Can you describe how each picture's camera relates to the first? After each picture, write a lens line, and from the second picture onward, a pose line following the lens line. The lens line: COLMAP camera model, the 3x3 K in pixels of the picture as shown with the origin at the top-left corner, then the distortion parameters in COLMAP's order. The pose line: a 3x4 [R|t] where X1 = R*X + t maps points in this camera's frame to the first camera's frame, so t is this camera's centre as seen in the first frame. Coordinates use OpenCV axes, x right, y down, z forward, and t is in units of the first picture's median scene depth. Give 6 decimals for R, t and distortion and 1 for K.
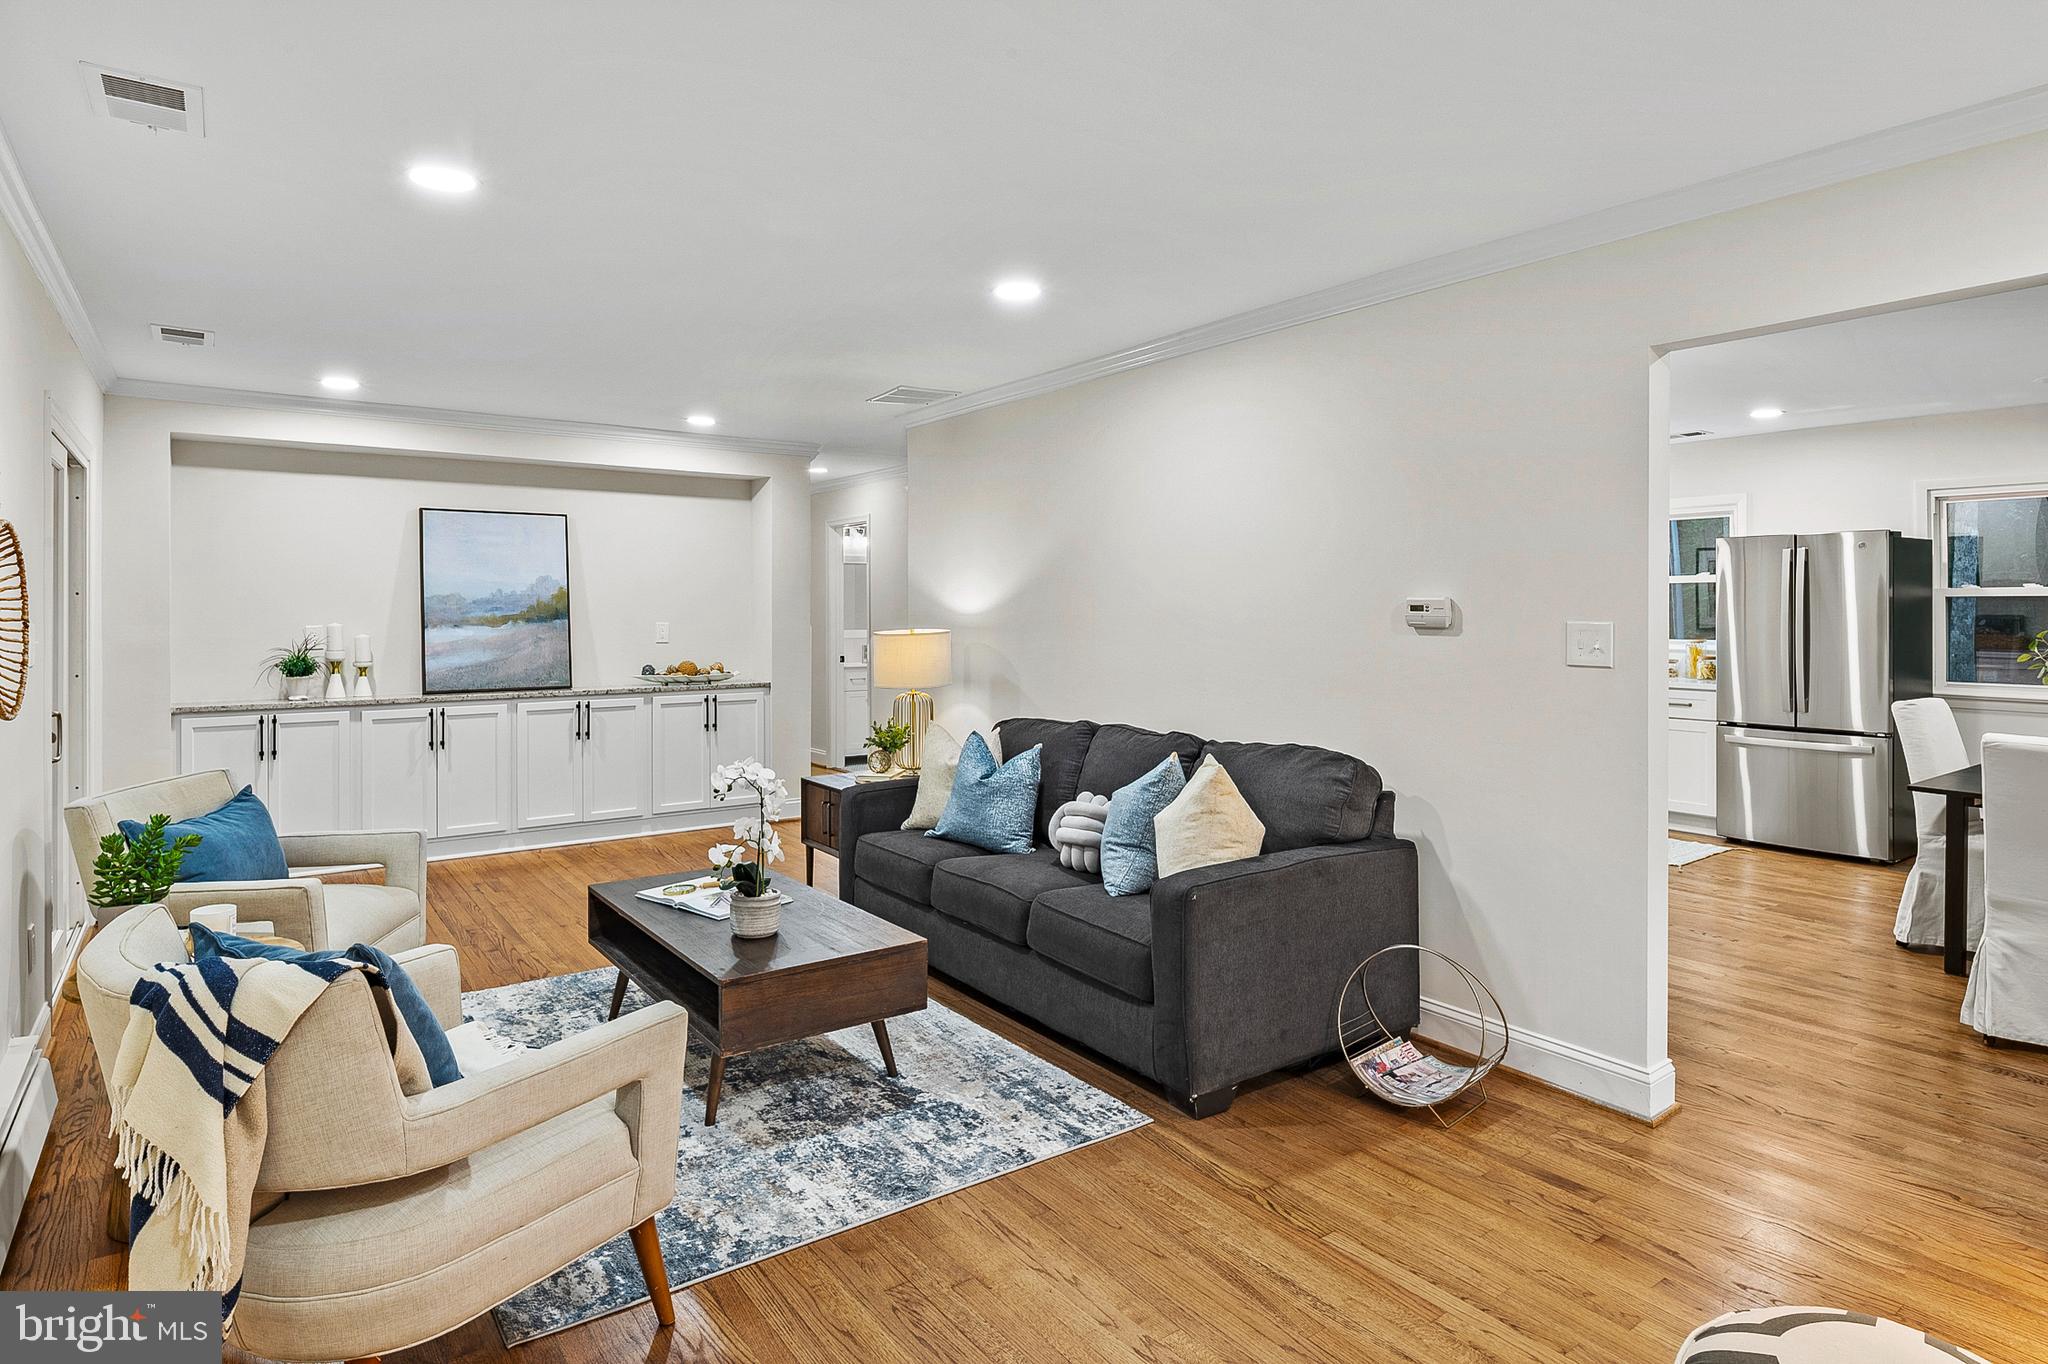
lens RADIAL K [[1111.1, 0, 987.7], [0, 1111.1, 622.0], [0, 0, 1]] dist [-0.013215, -0.000443]
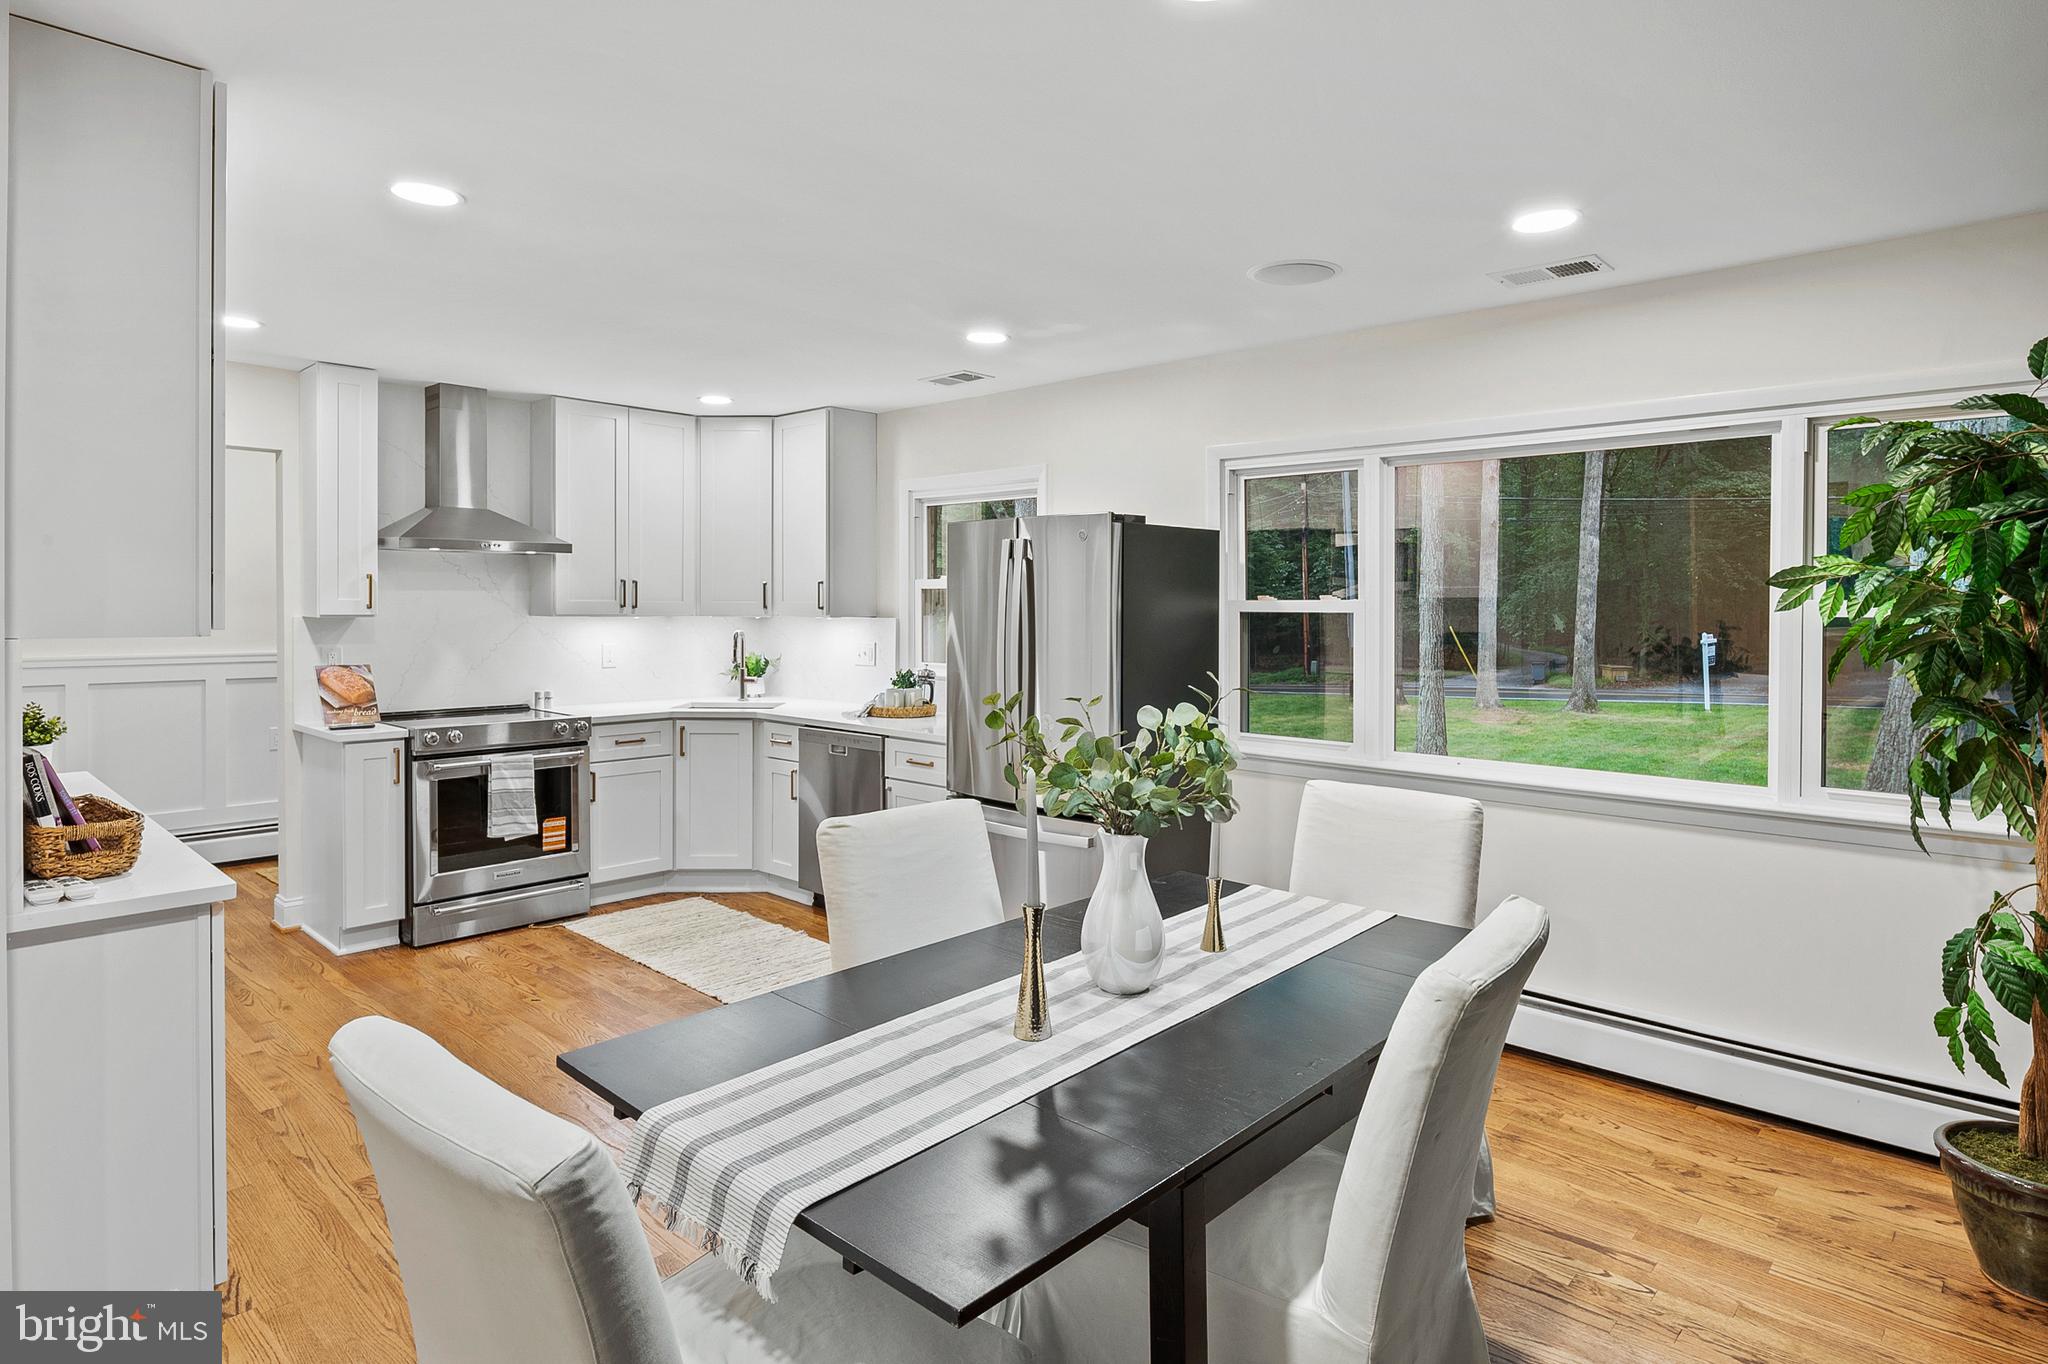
lens RADIAL K [[1111.1, 0, 1022.4], [0, 1111.1, 615.6], [0, 0, 1]] dist [-0.013215, -0.000443]
pose [[0.979255, 0.005442, 0.202560, 0.598452], [-0.007603, 0.999922, 0.009893, -0.026774], [-0.202490, -0.011228, 0.979220, 0.337981]]
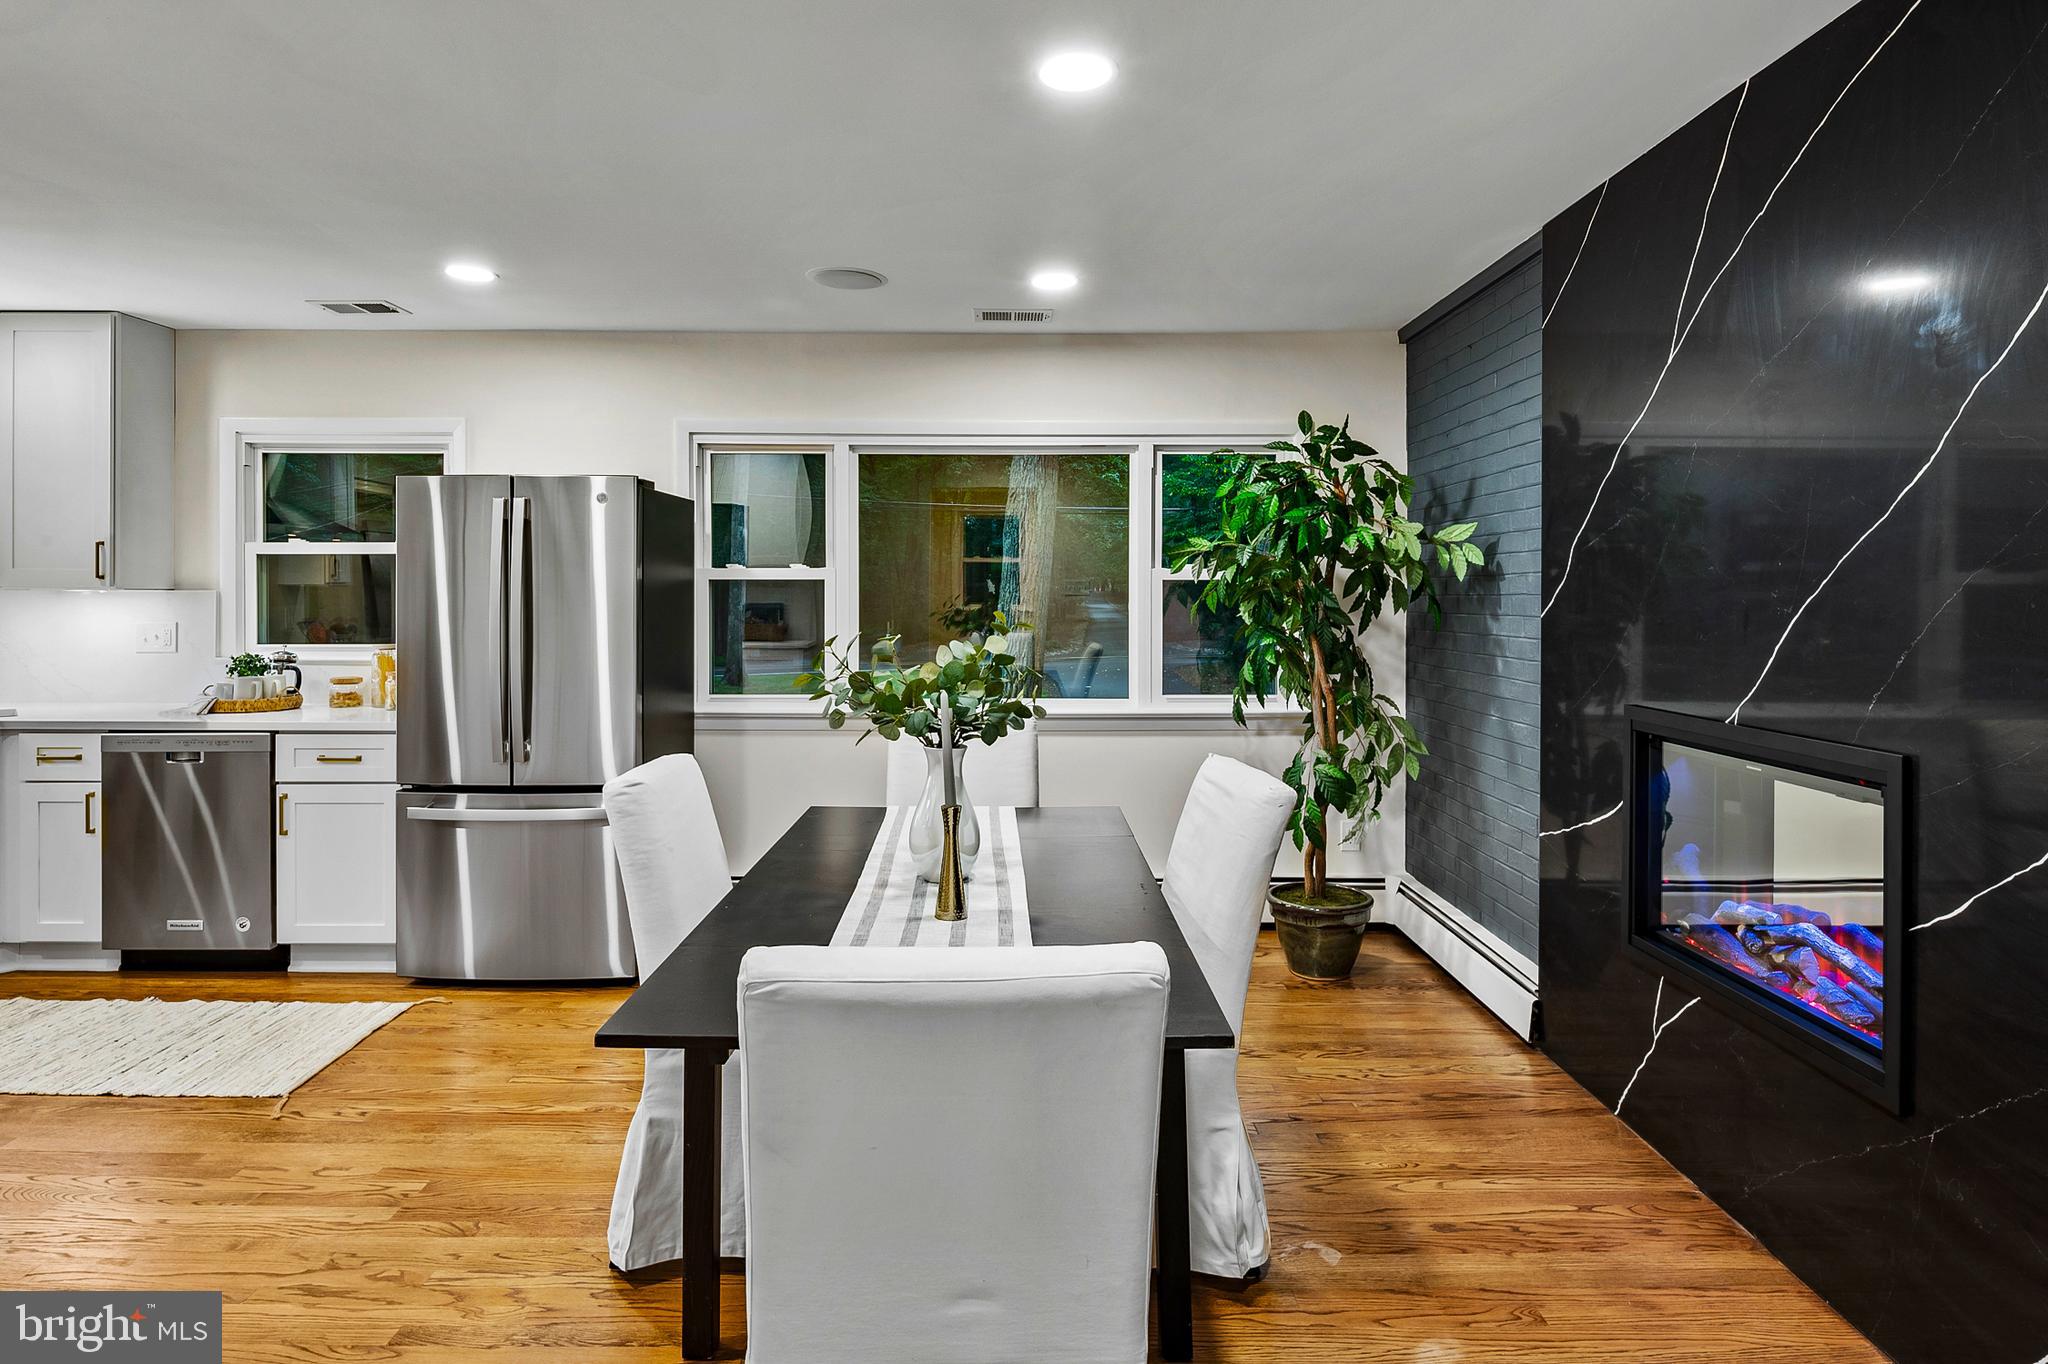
lens RADIAL K [[1111.1, 0, 1015.2], [0, 1111.1, 593.7], [0, 0, 1]] dist [-0.013215, -0.000443]
pose [[0.567522, 0.004512, 0.823346, 0.381037], [-0.002613, 0.999990, -0.003679, -0.011408], [-0.823354, -0.000064, 0.567528, 0.414972]]
